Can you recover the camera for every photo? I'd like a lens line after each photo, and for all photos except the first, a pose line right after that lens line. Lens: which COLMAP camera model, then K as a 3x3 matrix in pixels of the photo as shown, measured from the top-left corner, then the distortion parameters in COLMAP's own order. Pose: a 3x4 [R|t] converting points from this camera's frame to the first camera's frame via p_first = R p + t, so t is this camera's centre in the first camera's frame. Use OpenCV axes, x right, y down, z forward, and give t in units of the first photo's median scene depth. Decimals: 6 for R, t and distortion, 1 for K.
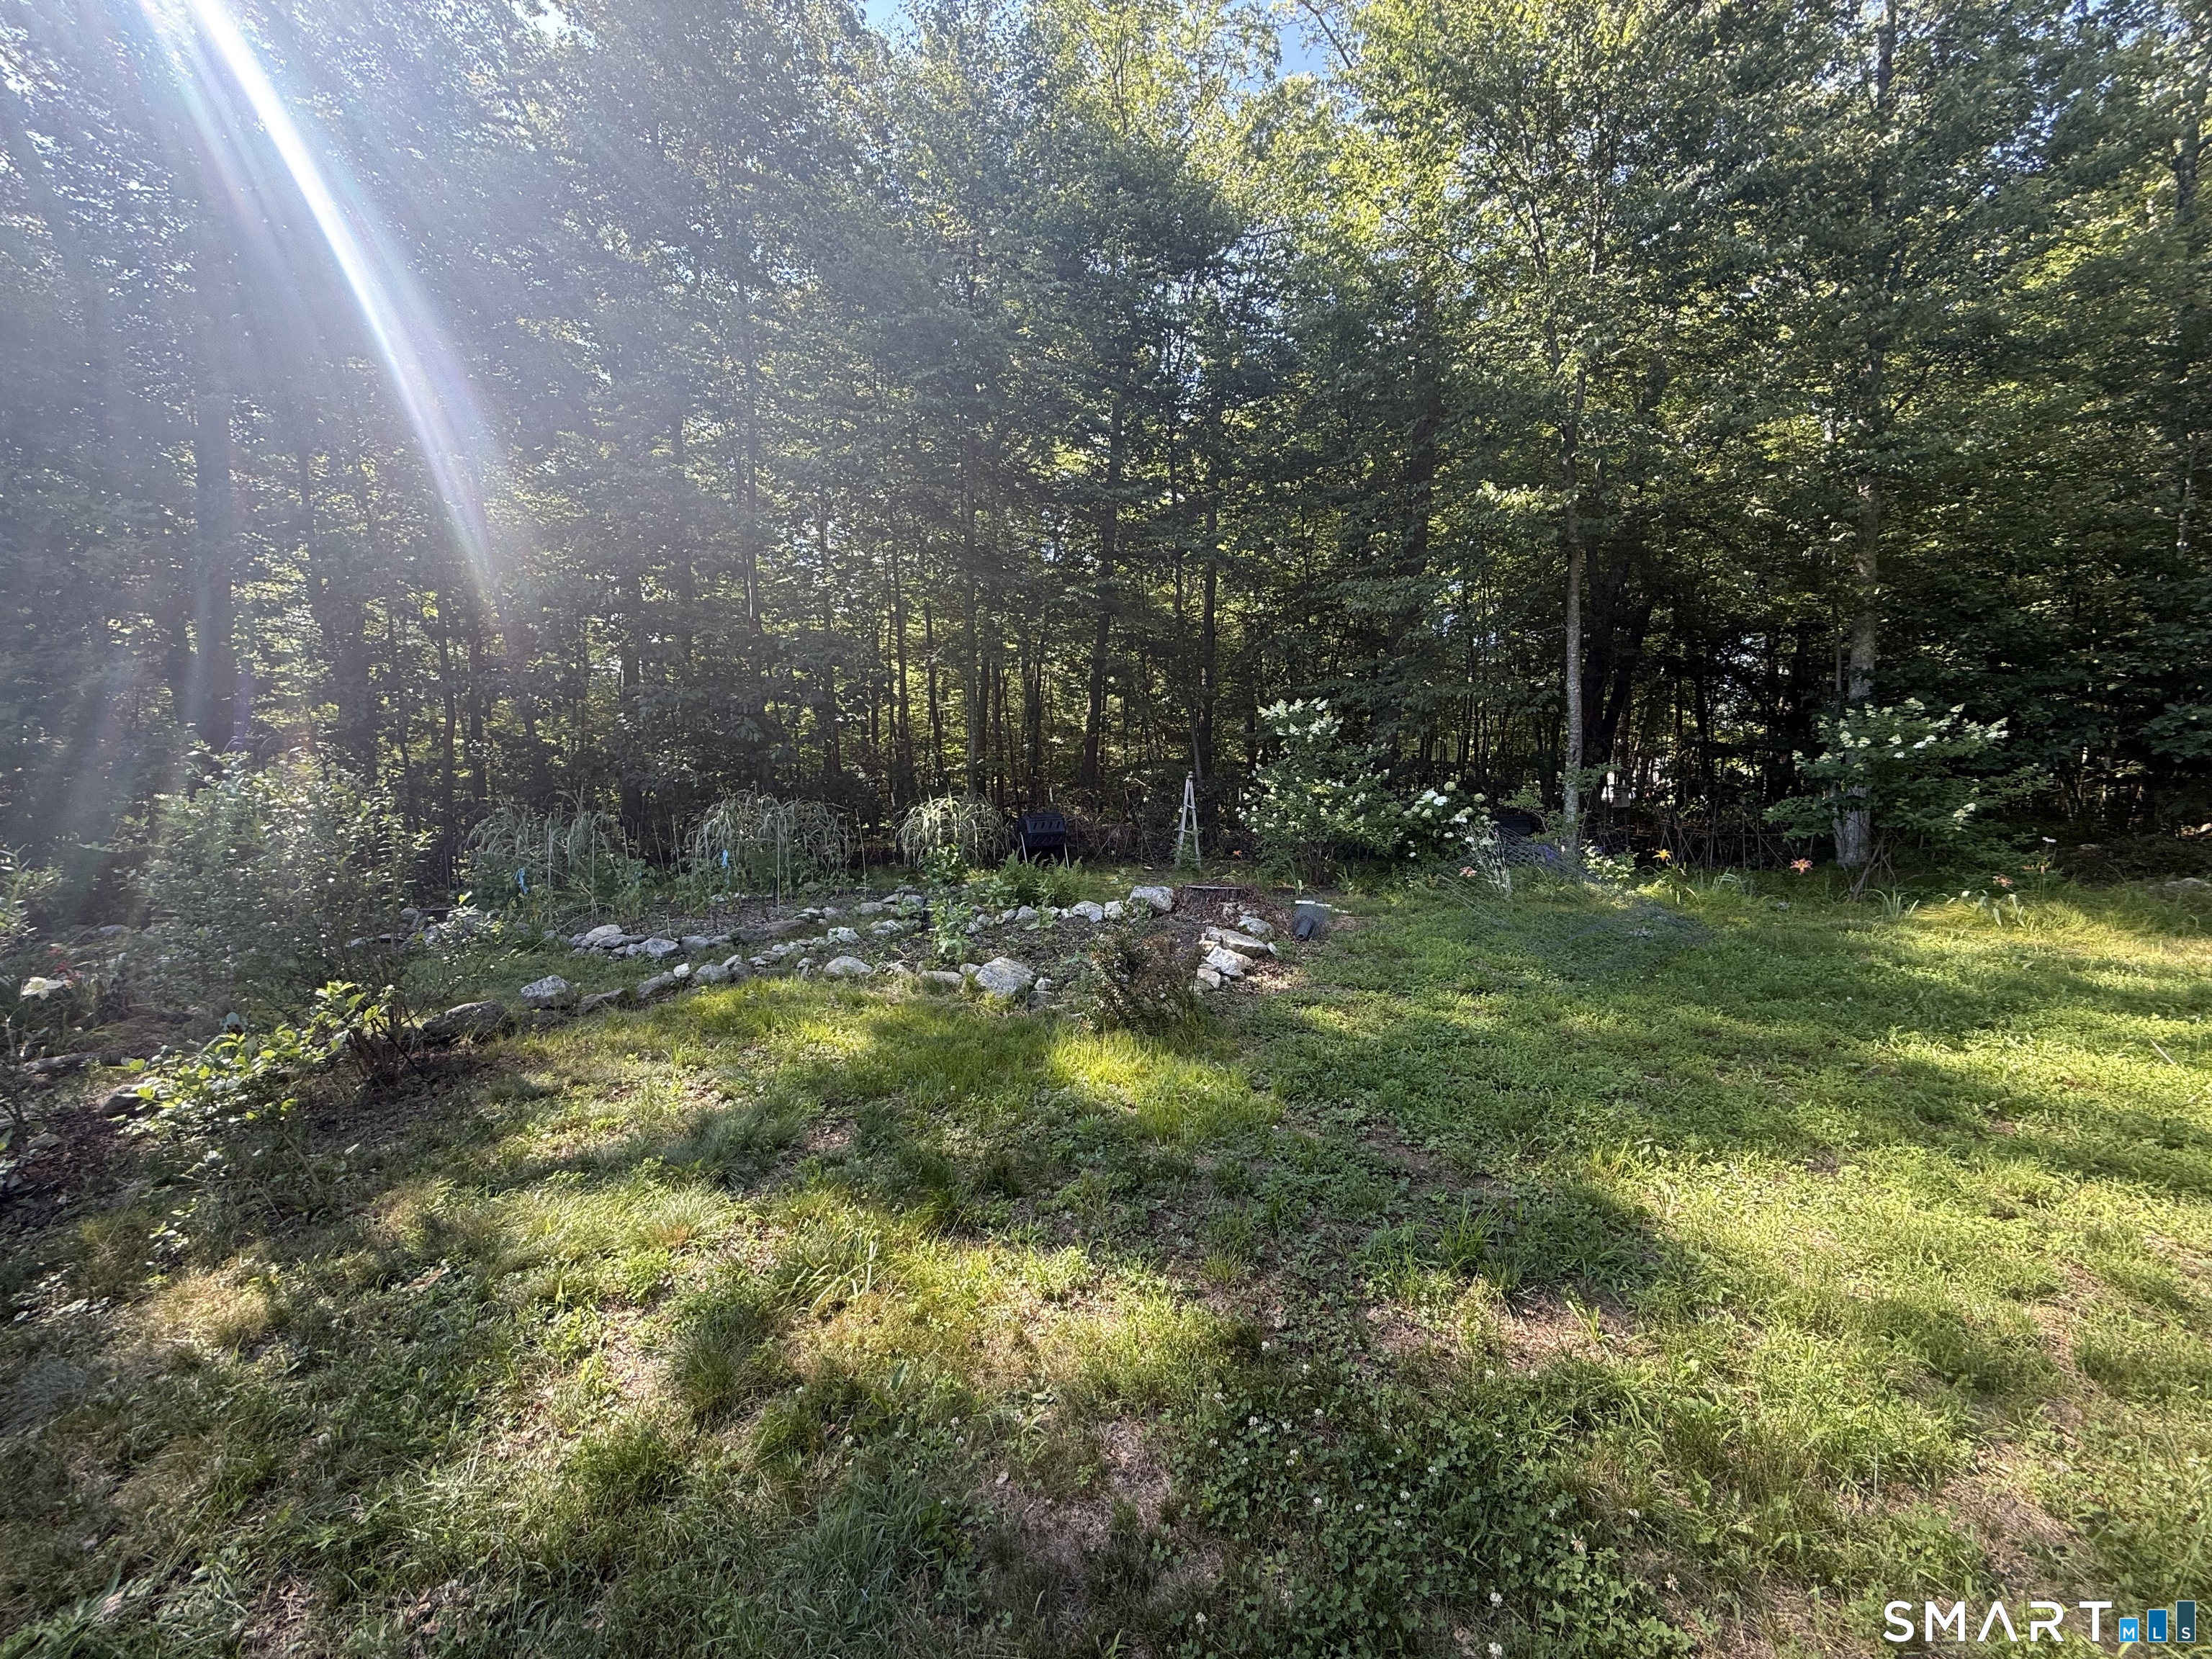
lens RADIAL K [[880.9, 0, 1103.5], [0, 880.9, 825.5], [0, 0, 1]] dist [-0.000169, -0.000147]
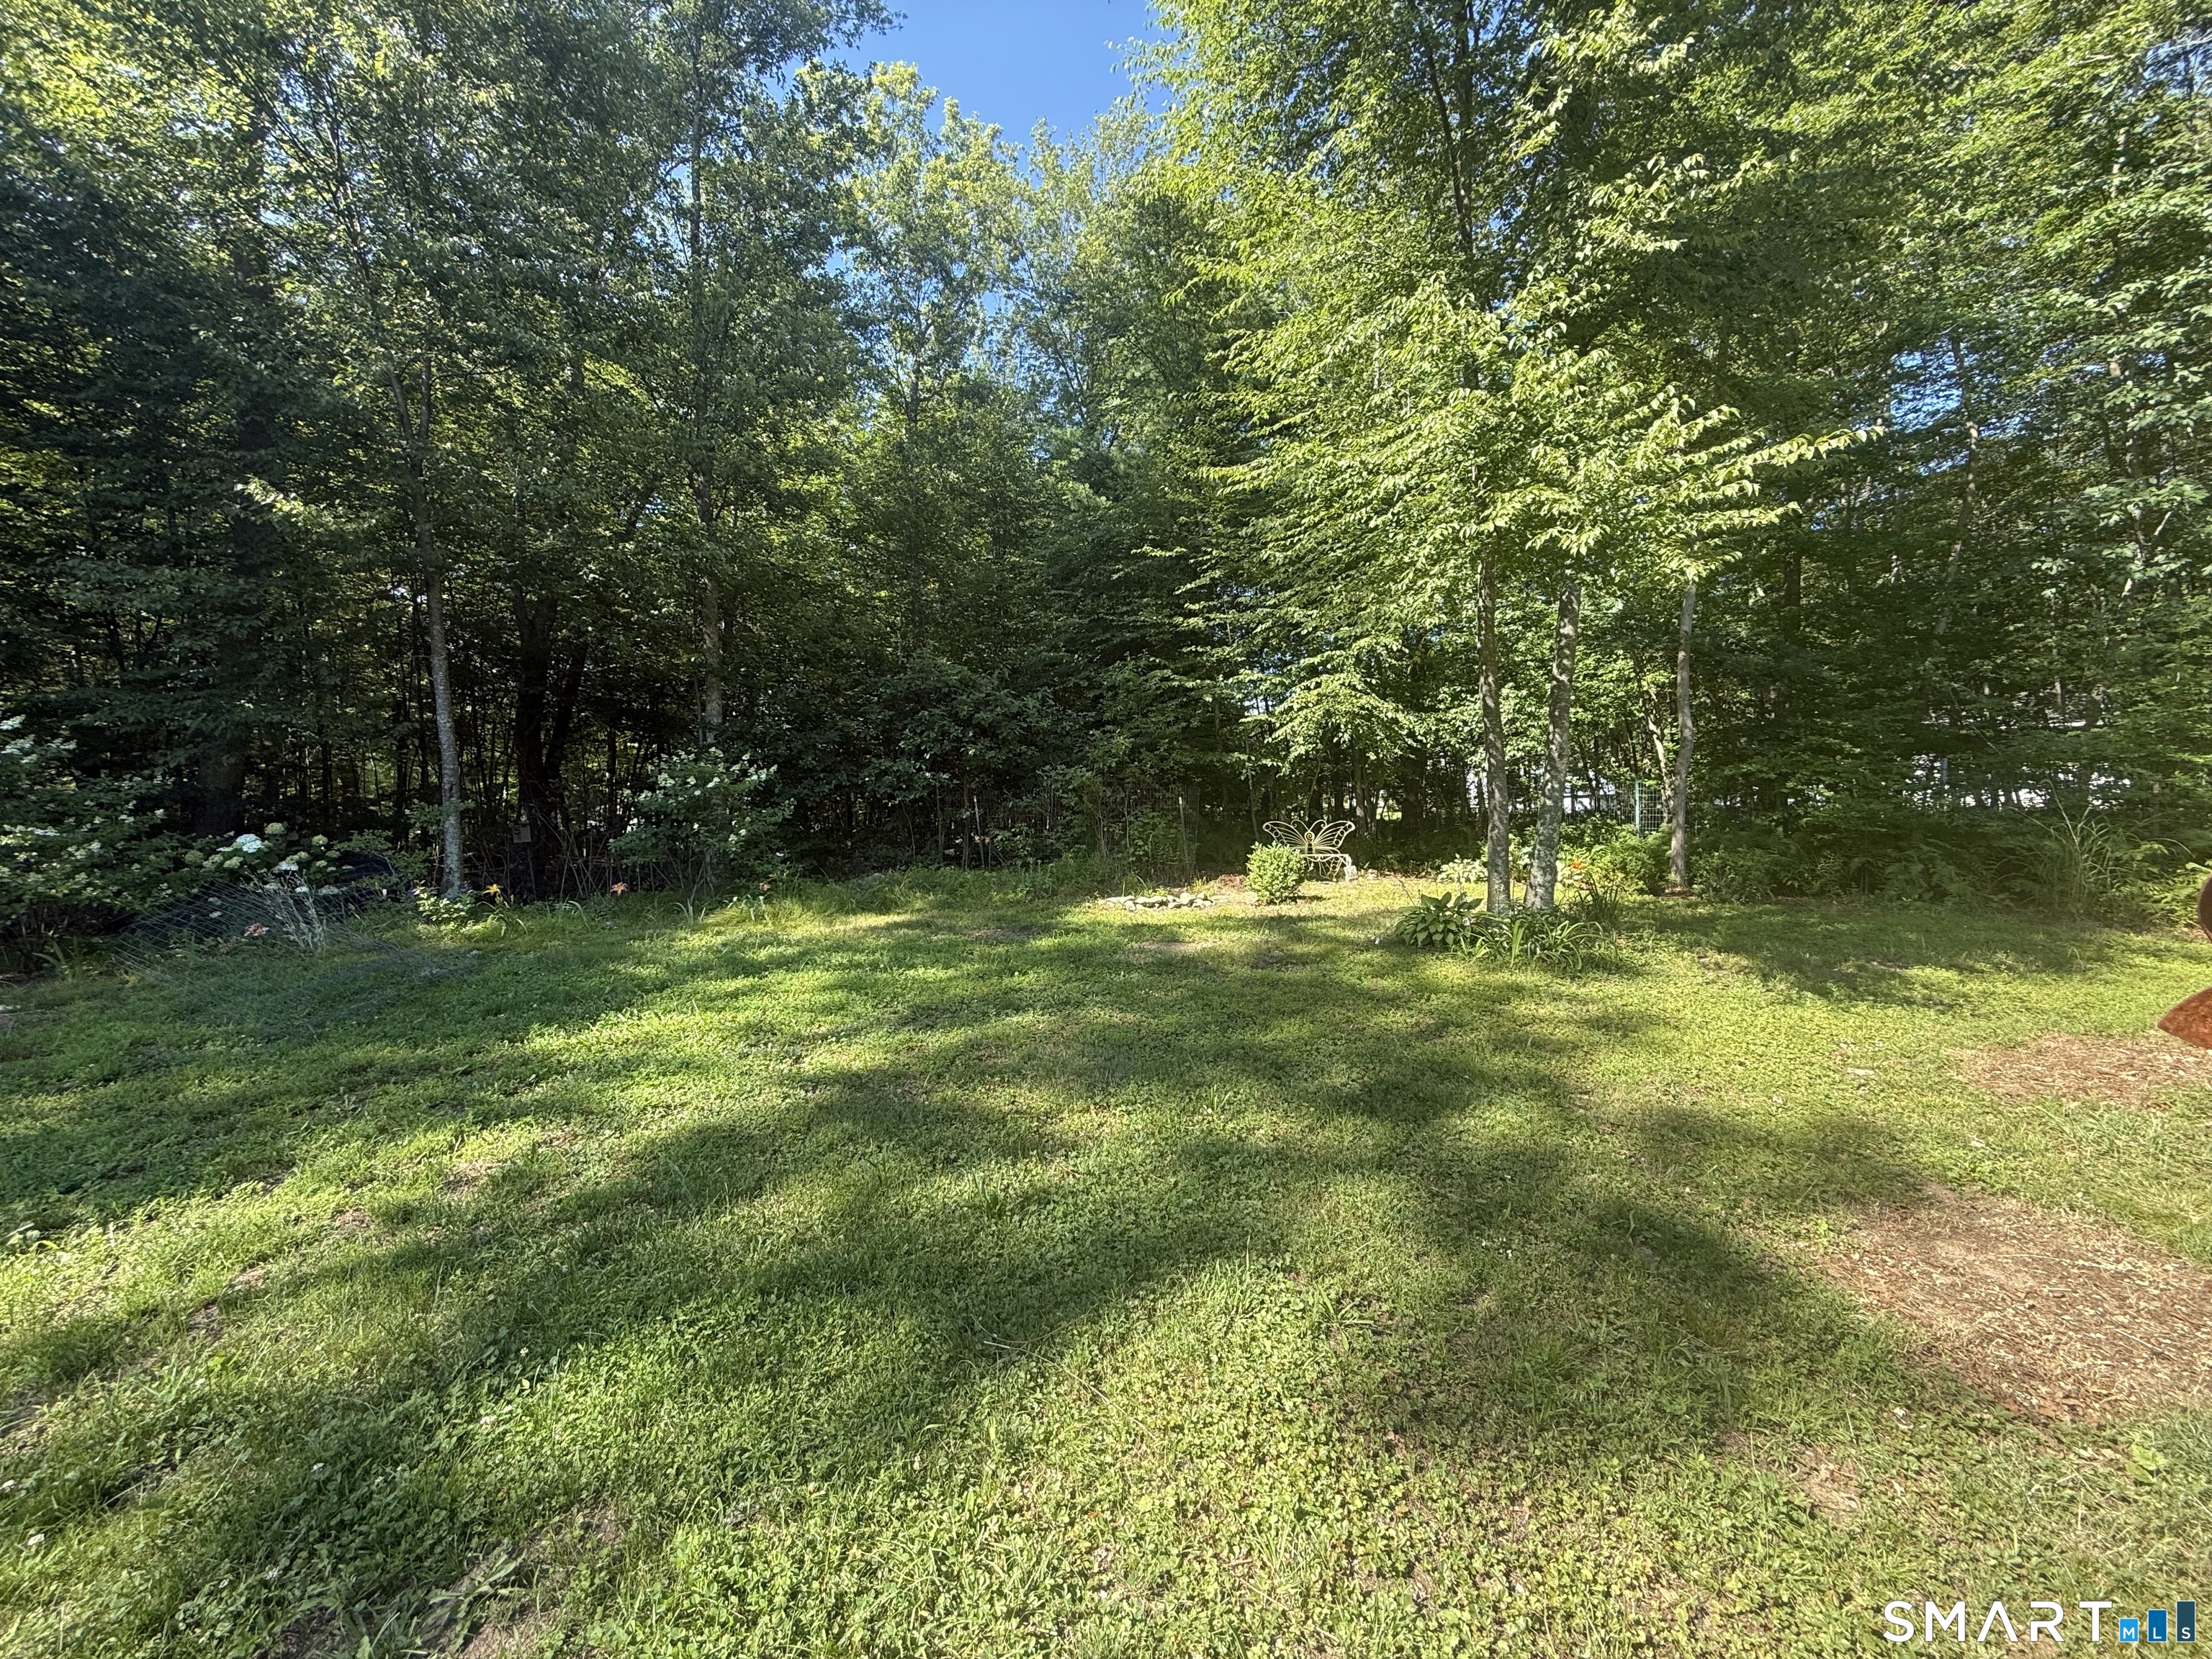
lens RADIAL K [[880.9, 0, 1103.5], [0, 880.9, 825.5], [0, 0, 1]] dist [-0.000169, -0.000147]
pose [[0.559254, -0.032275, 0.828368, 0.184352], [0.062397, 0.998046, -0.003239, 0.006325], [-0.826645, 0.053499, 0.560175, -0.164954]]
